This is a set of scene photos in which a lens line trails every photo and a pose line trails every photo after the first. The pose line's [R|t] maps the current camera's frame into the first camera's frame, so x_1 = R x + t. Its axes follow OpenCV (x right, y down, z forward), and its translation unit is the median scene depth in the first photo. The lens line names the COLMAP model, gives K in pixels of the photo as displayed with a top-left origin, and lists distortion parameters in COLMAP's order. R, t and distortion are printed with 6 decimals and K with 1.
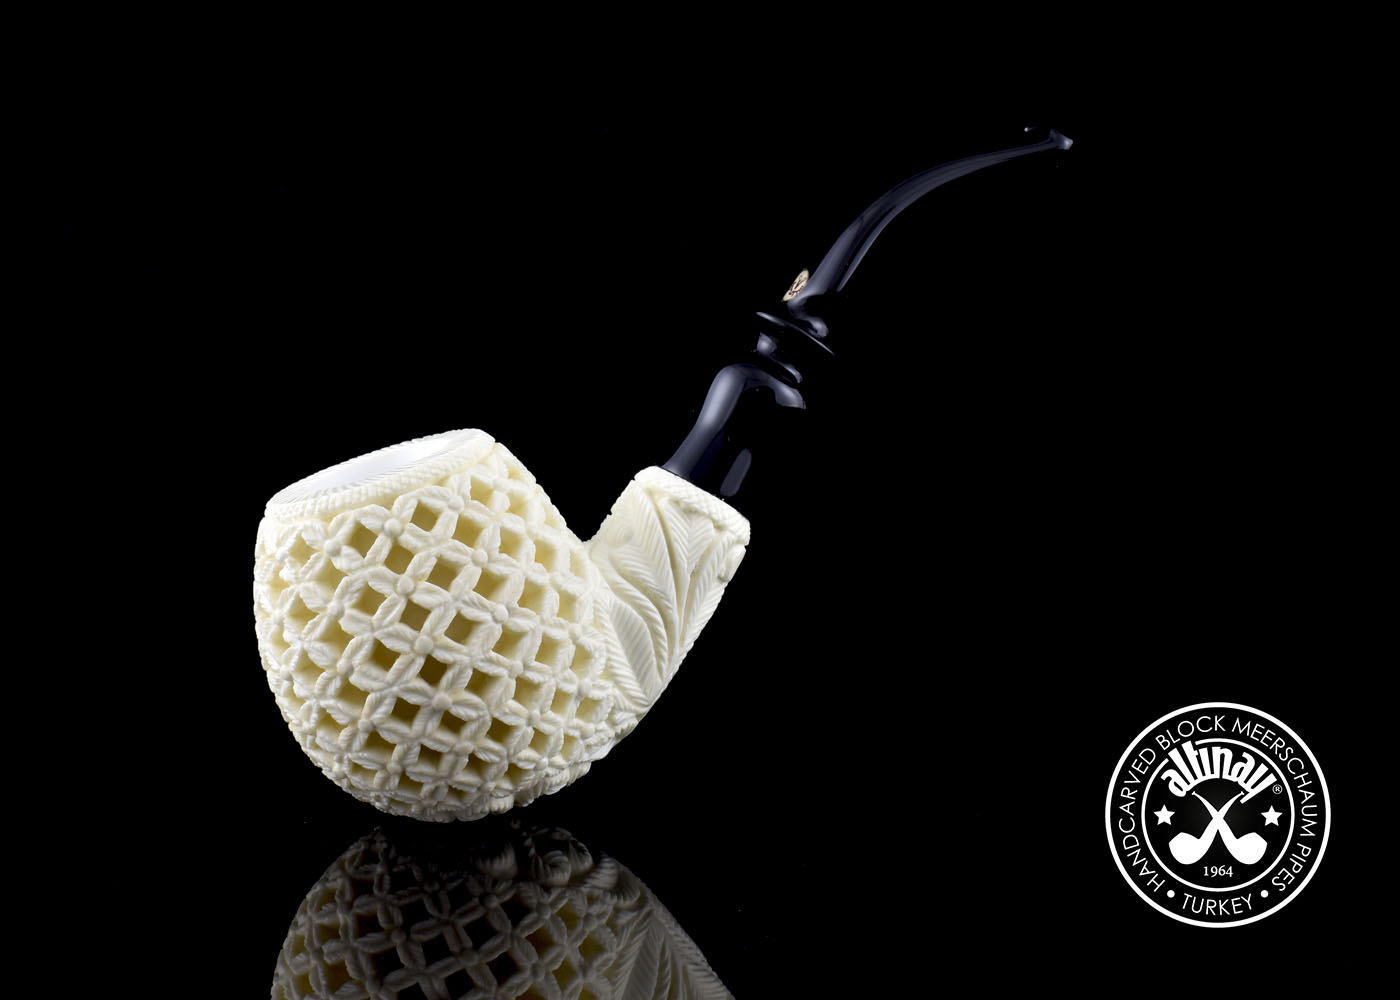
lens RADIAL K [[2540.3, 0, 700.0], [0, 2540.3, 502.8], [0, 0, 1]] dist [0.013437, 0.000000]
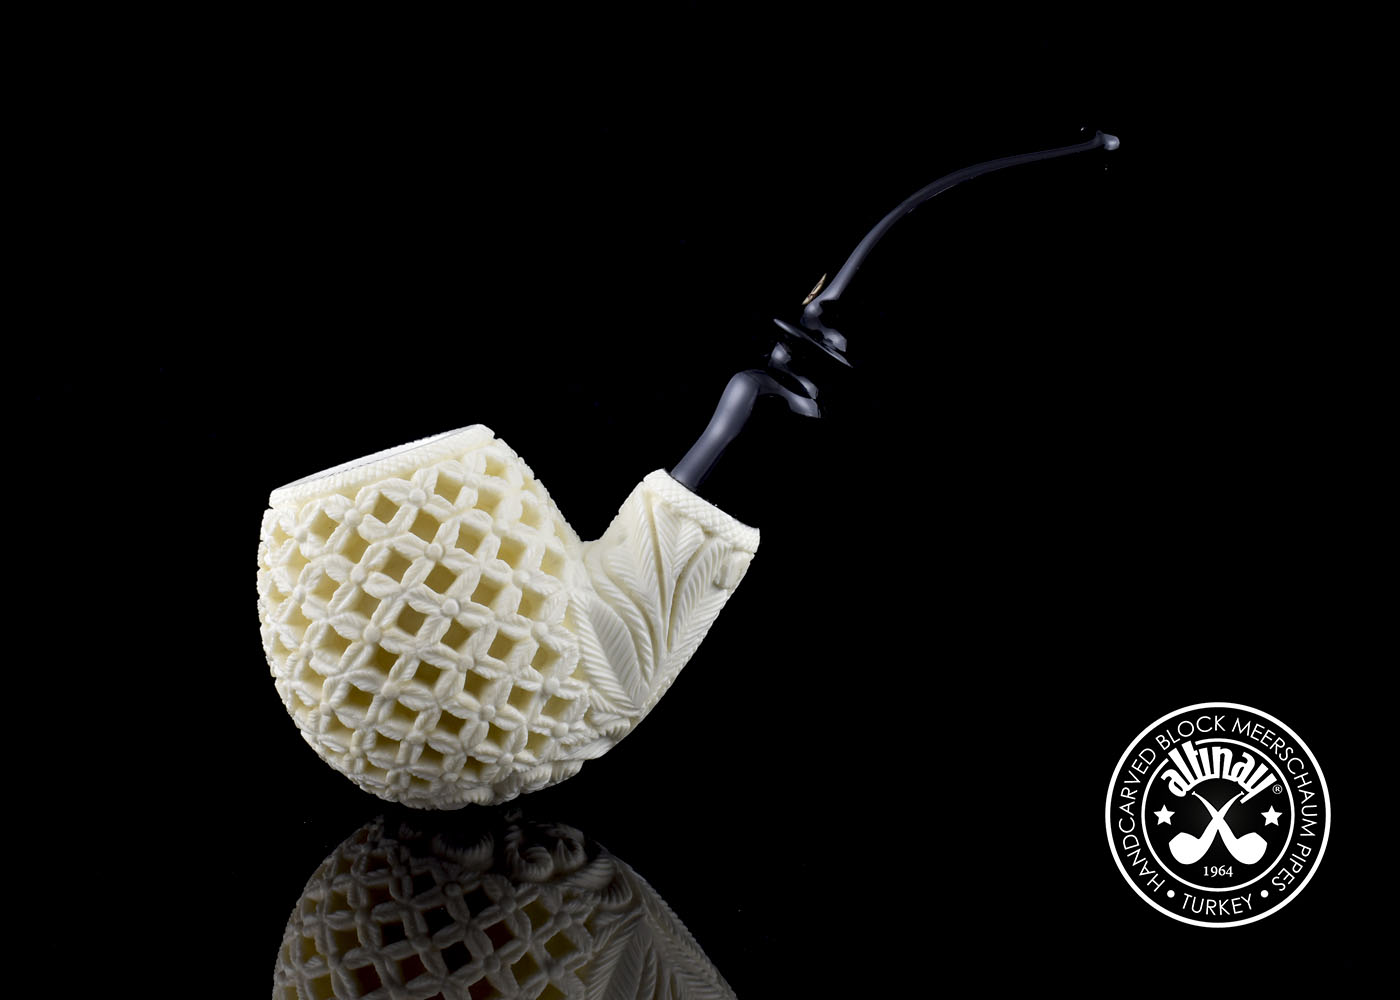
lens RADIAL K [[2540.3, 0, 700.0], [0, 2540.3, 496.9], [0, 0, 1]] dist [0.013437, 0.000000]
pose [[0.961323, 0.046621, -0.271448, 0.278876], [-0.046578, 0.998893, 0.006604, -0.011386], [0.271455, 0.006295, 0.962430, 0.048448]]
